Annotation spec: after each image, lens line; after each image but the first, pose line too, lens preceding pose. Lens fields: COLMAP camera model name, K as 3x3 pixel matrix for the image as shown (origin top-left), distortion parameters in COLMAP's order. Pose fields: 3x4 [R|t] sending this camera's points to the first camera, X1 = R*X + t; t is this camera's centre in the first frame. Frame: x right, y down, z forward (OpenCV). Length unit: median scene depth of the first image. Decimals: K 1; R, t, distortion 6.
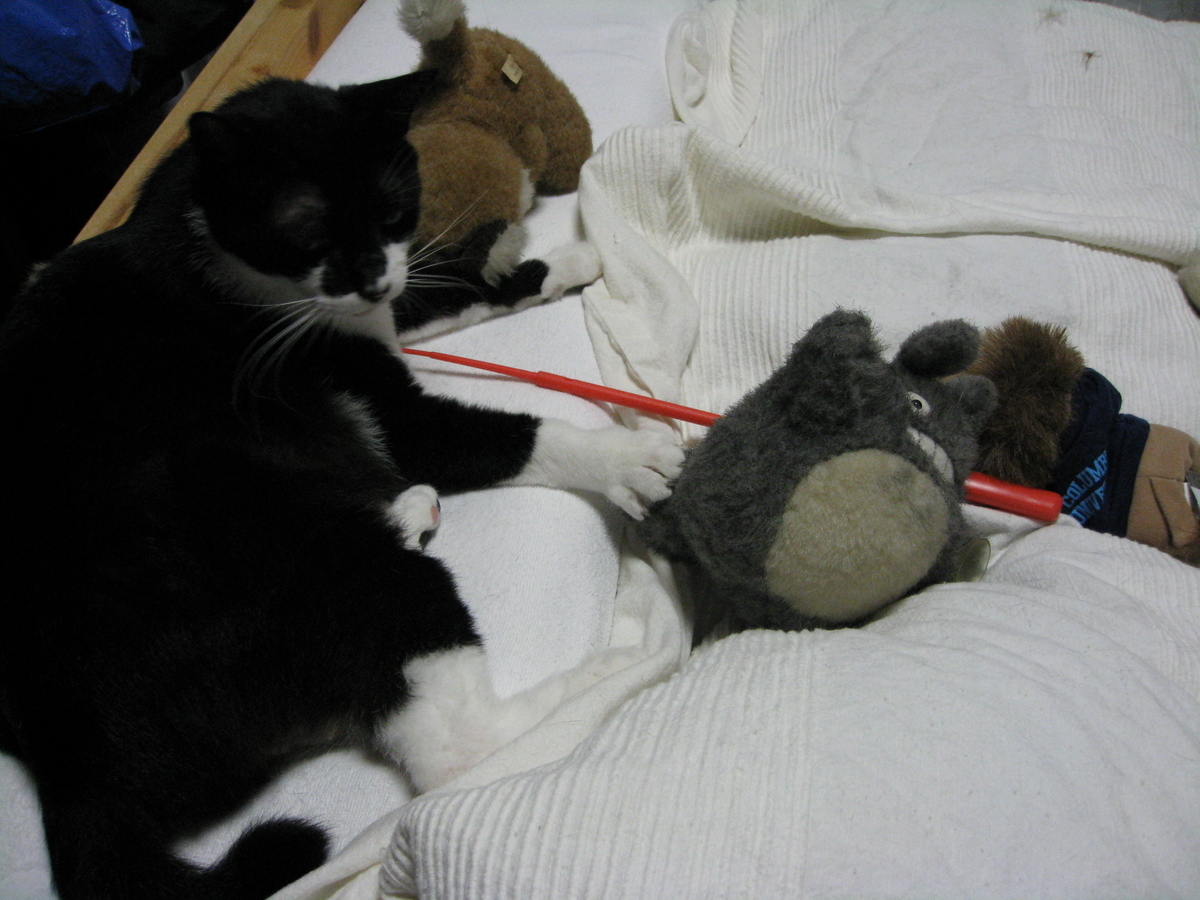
lens RADIAL K [[1227.8, 0, 600.0], [0, 1227.8, 450.0], [0, 0, 1]] dist [-0.176194, 0.130227]
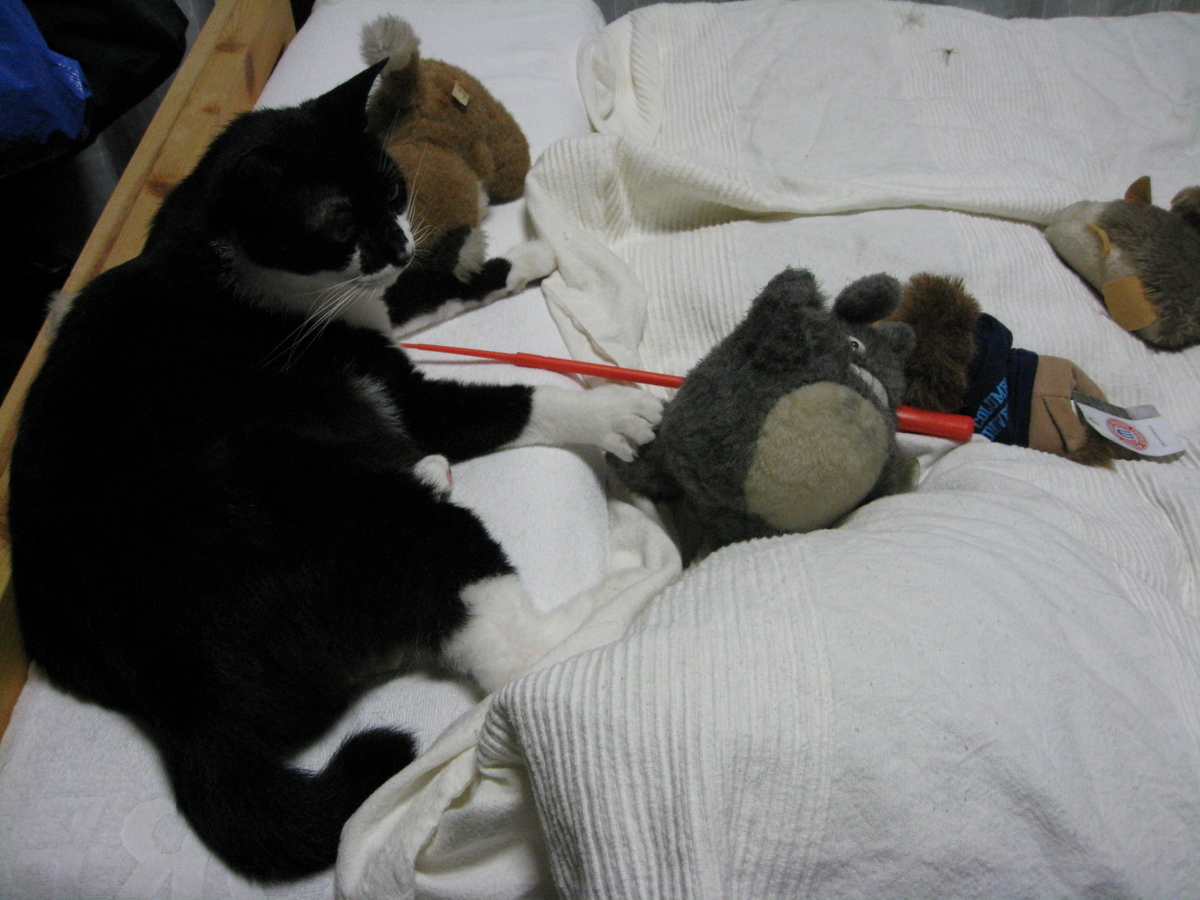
lens RADIAL K [[1227.8, 0, 600.0], [0, 1227.8, 450.0], [0, 0, 1]] dist [-0.176194, 0.130227]
pose [[0.990962, -0.086224, 0.102761, -0.092233], [0.088318, 0.995964, -0.015993, 0.048002], [-0.100967, 0.024924, 0.994577, -0.132673]]
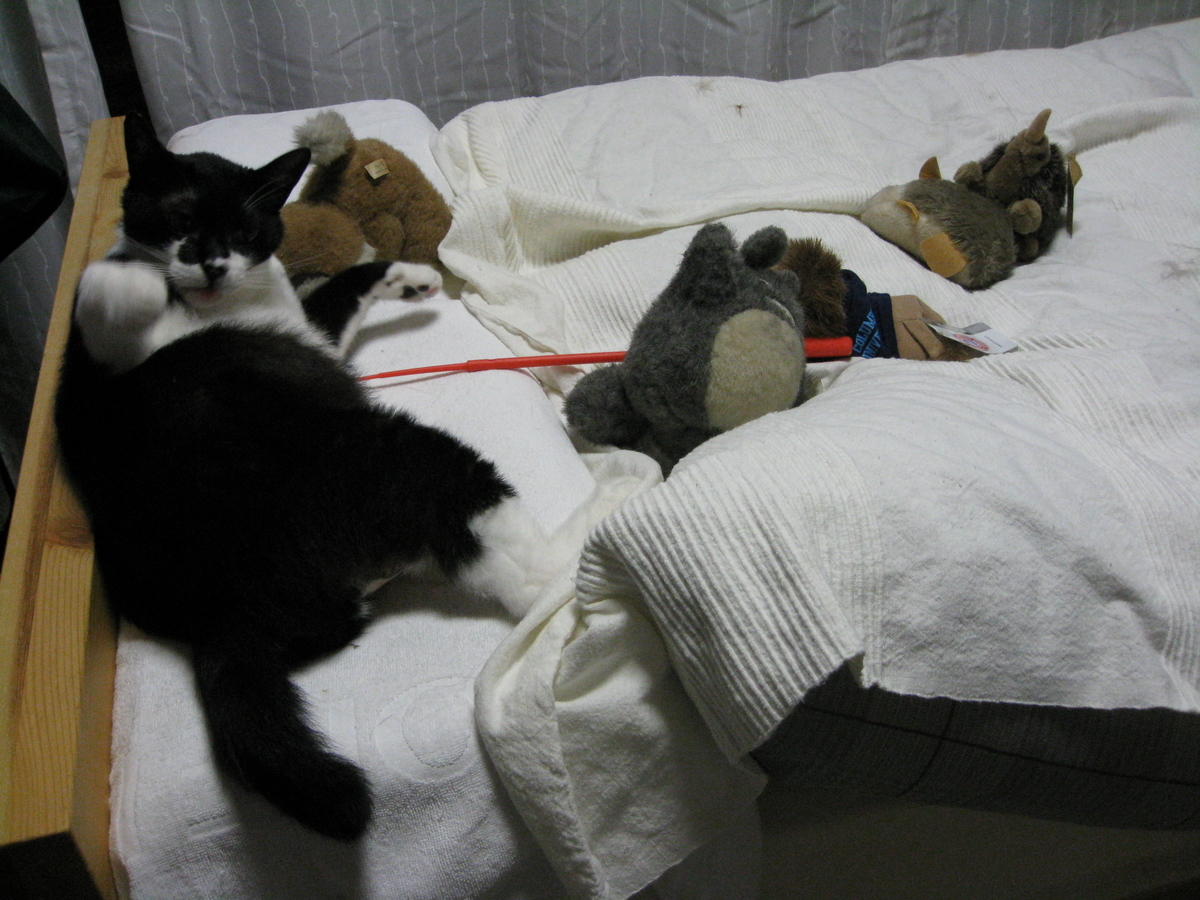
lens RADIAL K [[1227.8, 0, 600.0], [0, 1227.8, 450.0], [0, 0, 1]] dist [-0.176194, 0.130227]
pose [[0.923719, -0.228432, 0.307510, -0.330806], [0.275870, 0.953641, -0.120271, 0.216728], [-0.265781, 0.195929, 0.943913, -0.251666]]
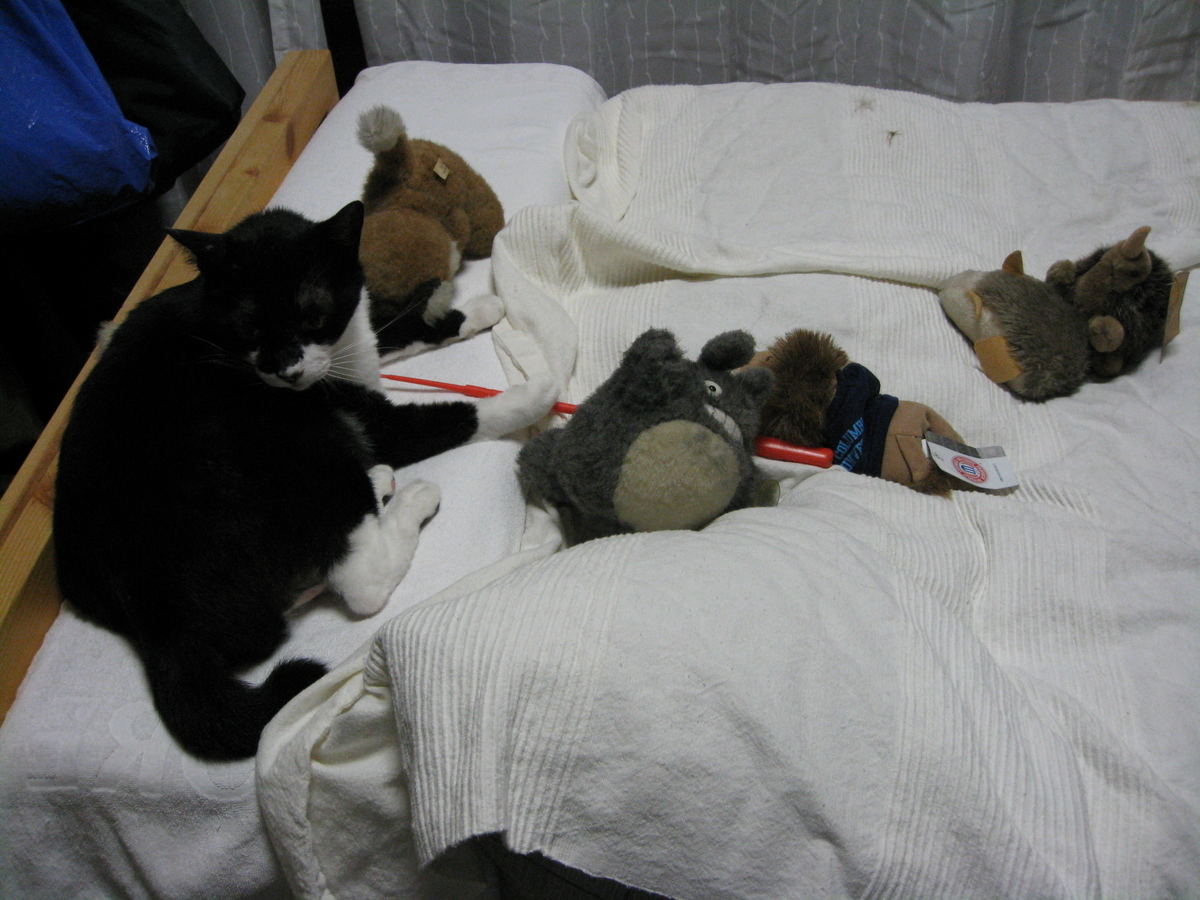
lens RADIAL K [[1238.0, 0, 593.7], [0, 1238.0, 431.8], [0, 0, 1]] dist [-0.213630, 0.238418]
pose [[0.998869, -0.040377, 0.025093, 0.055807], [0.042010, 0.996774, -0.068392, 0.088756], [-0.022250, 0.069369, 0.997343, -0.386930]]
